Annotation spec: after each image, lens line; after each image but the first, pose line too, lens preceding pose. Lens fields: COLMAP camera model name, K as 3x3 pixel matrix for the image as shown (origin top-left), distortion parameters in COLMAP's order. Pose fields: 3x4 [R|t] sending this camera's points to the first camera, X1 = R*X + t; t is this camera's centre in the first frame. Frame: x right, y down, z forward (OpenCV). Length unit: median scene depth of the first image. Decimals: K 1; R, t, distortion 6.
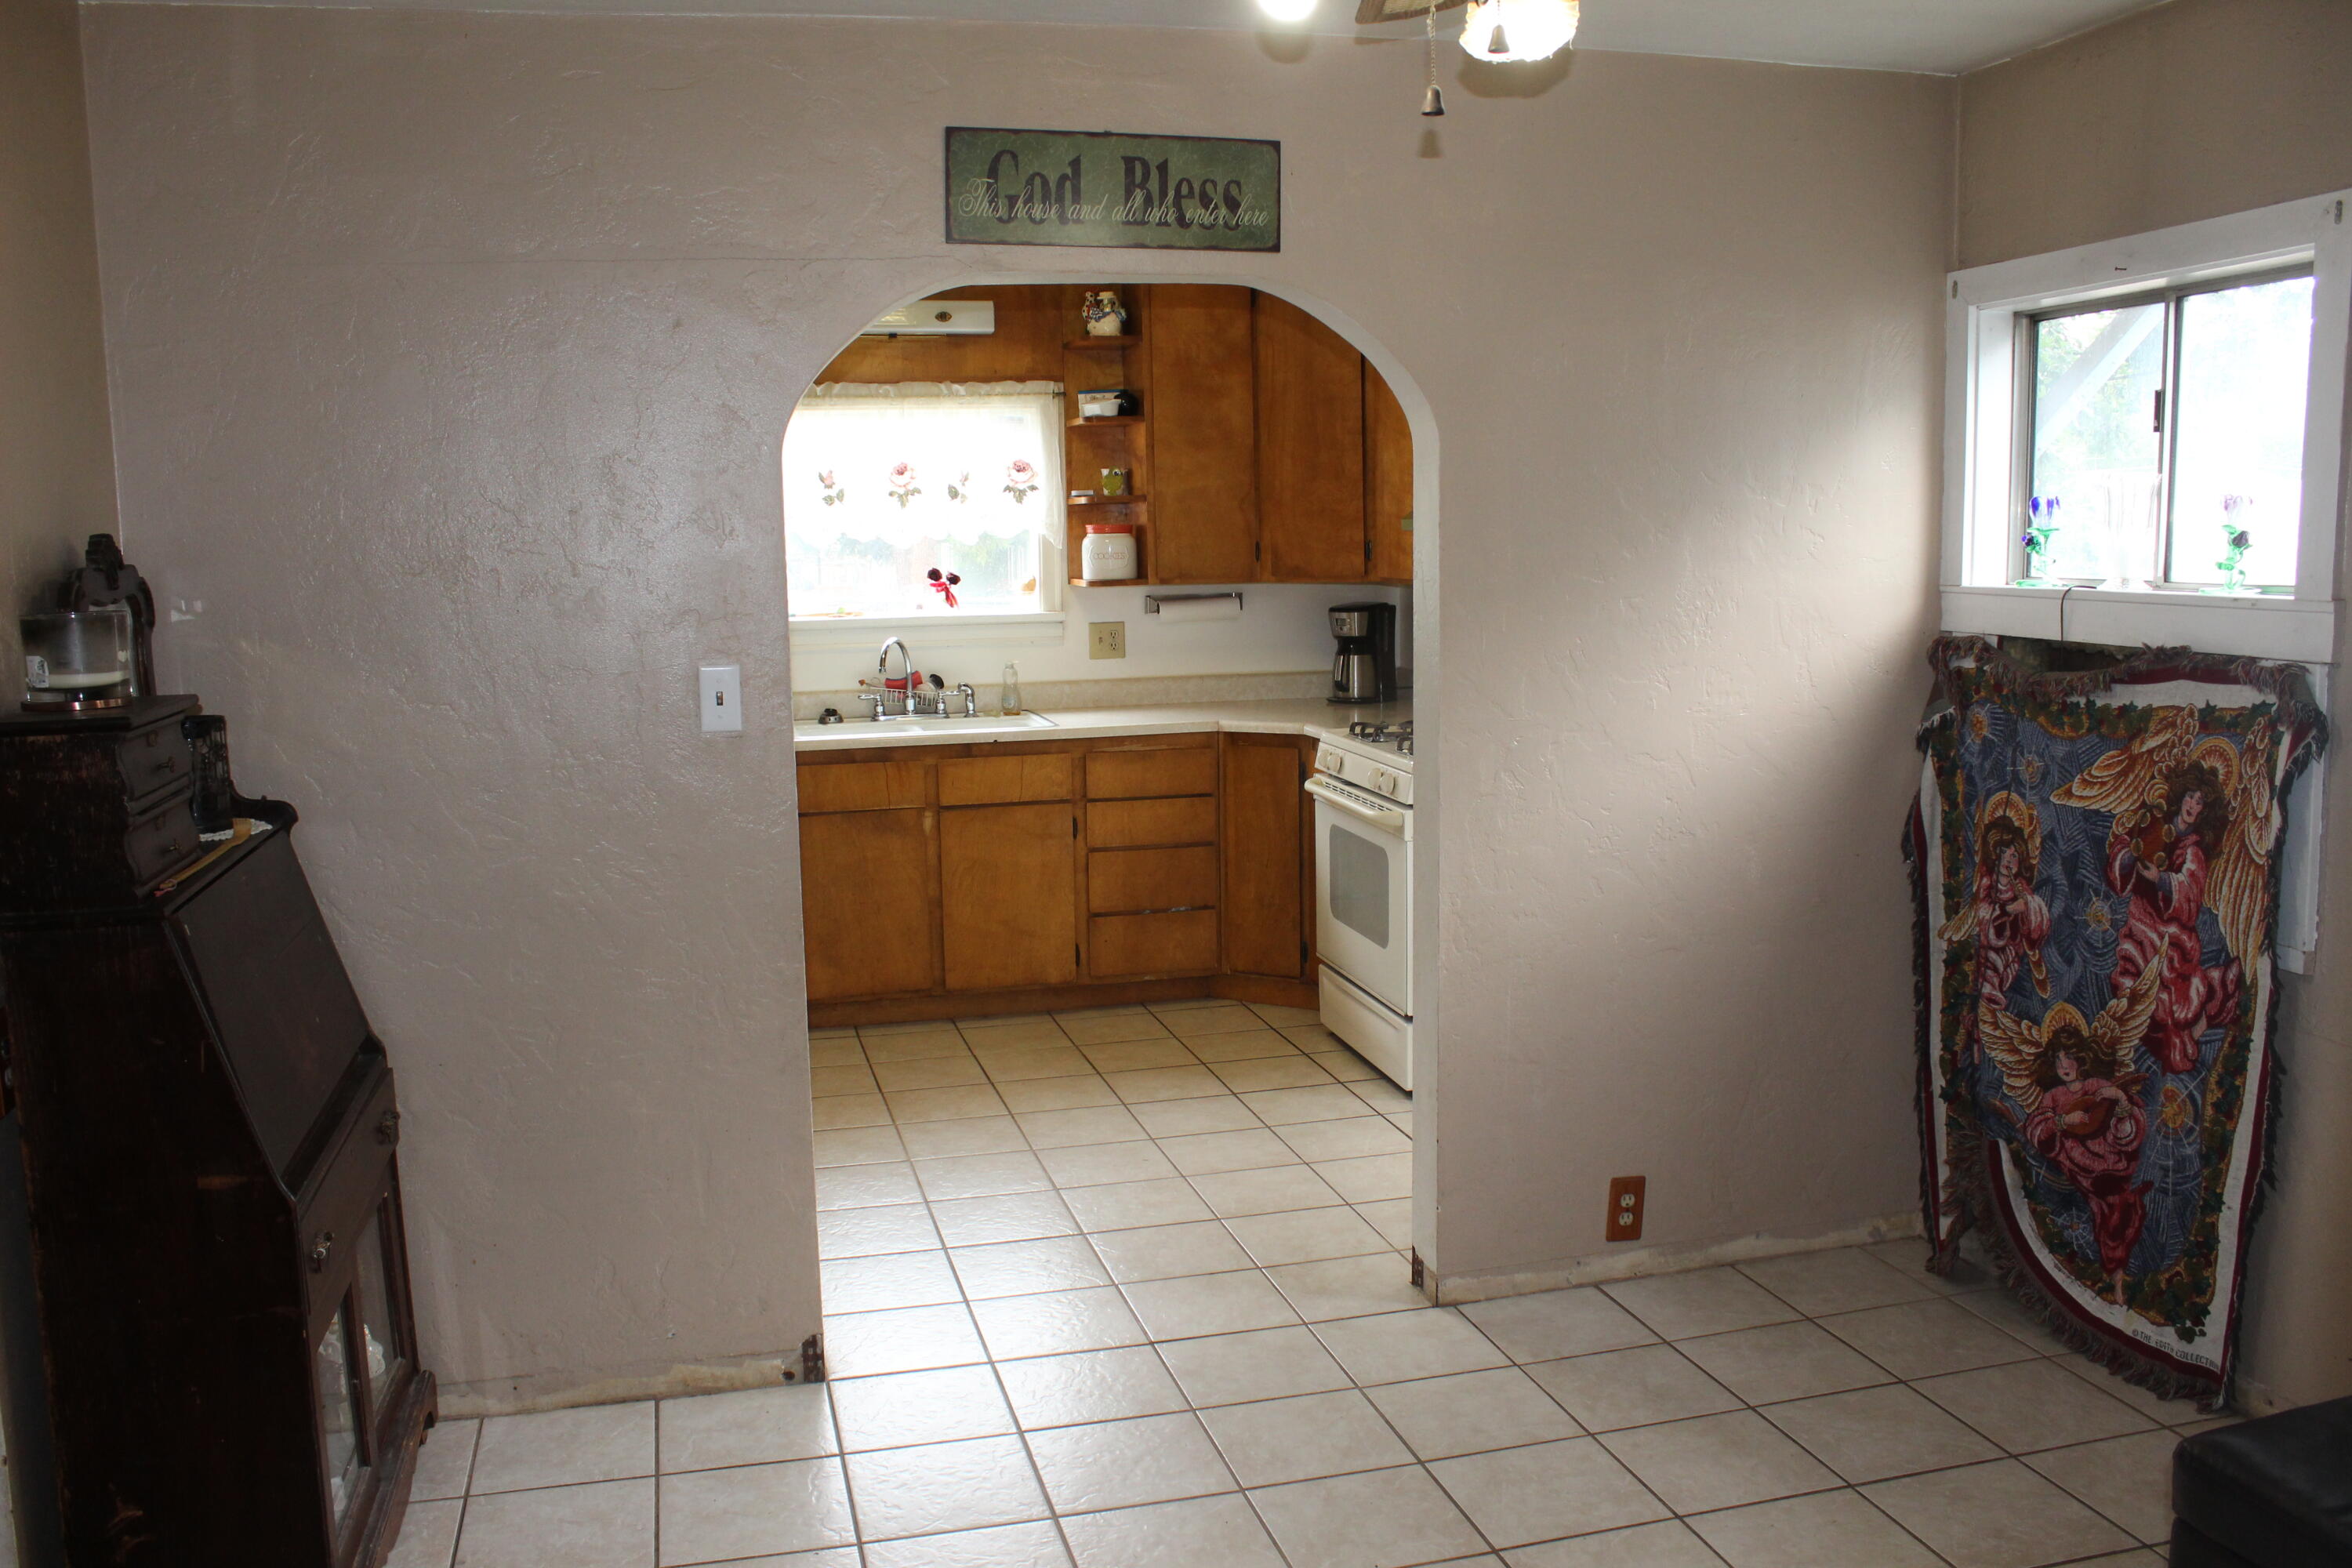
lens RADIAL K [[1983.1, 0, 1177.6], [0, 1983.1, 782.1], [0, 0, 1]] dist [-0.122479, 0.008733]
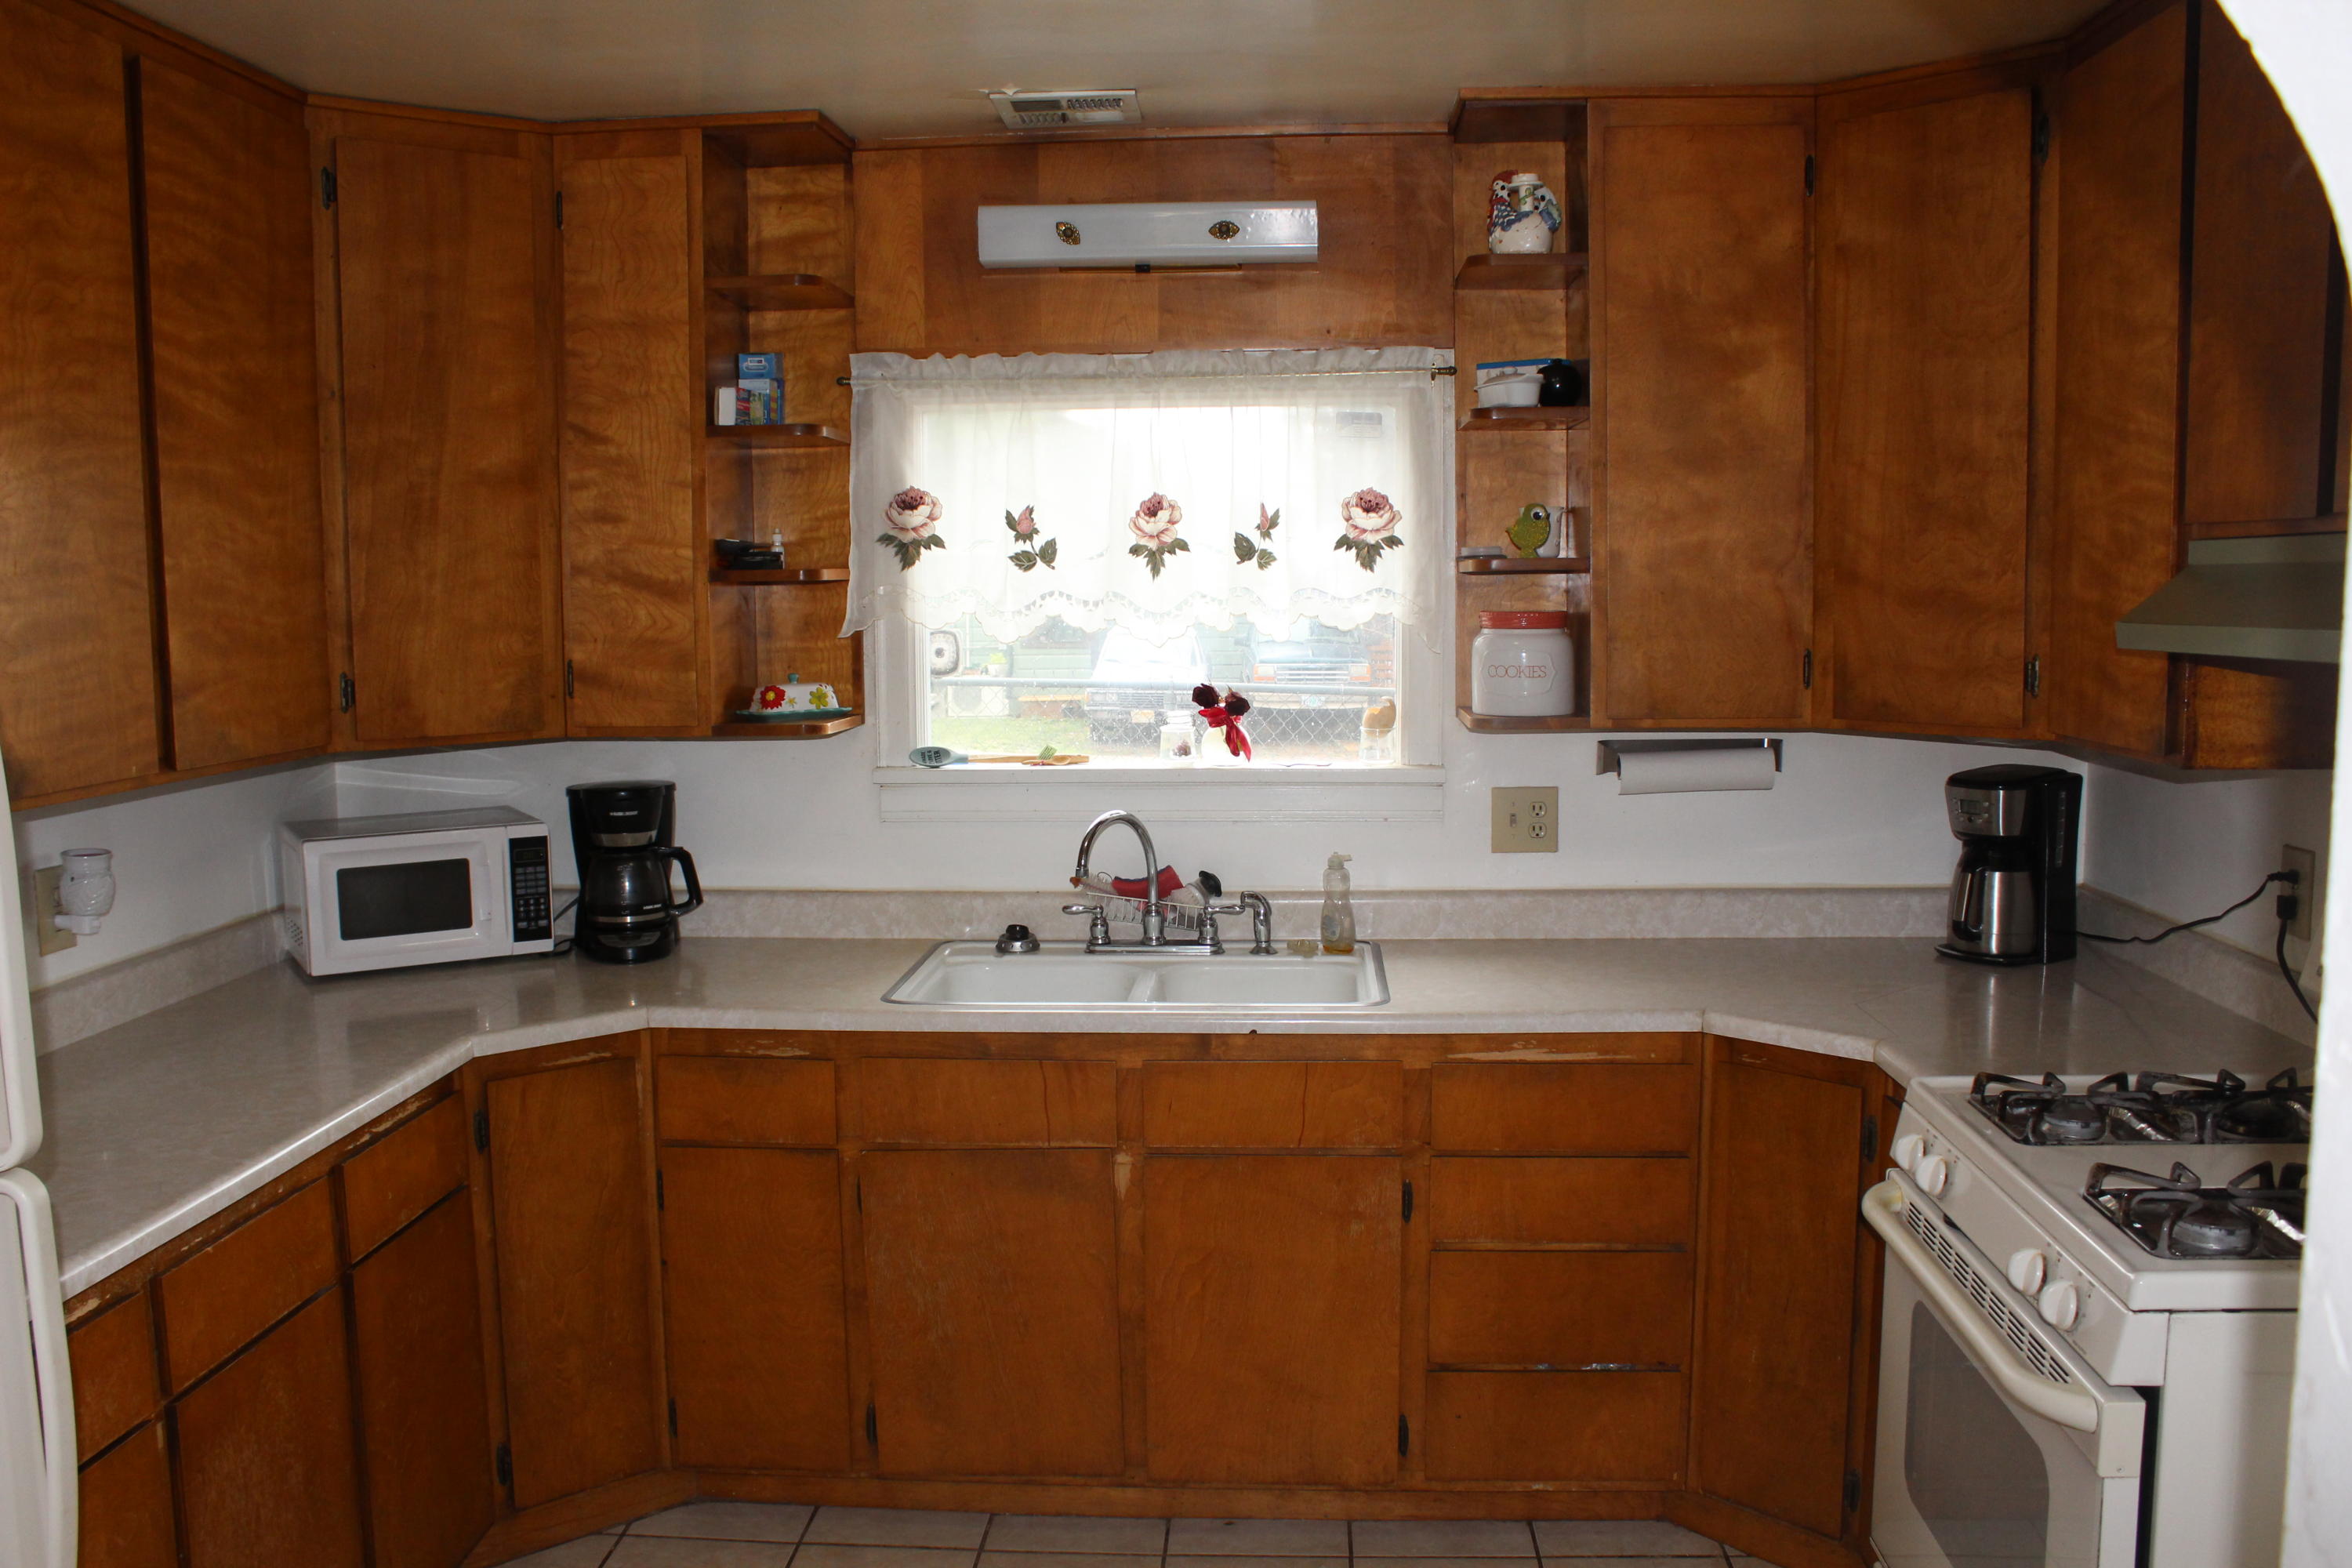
lens RADIAL K [[1983.1, 0, 1182.4], [0, 1983.1, 792.8], [0, 0, 1]] dist [-0.122479, 0.008733]
pose [[0.952016, 0.041867, -0.303170, 0.041457], [-0.047074, 0.998843, -0.009883, -0.072100], [0.302405, 0.023681, 0.952885, 0.468339]]
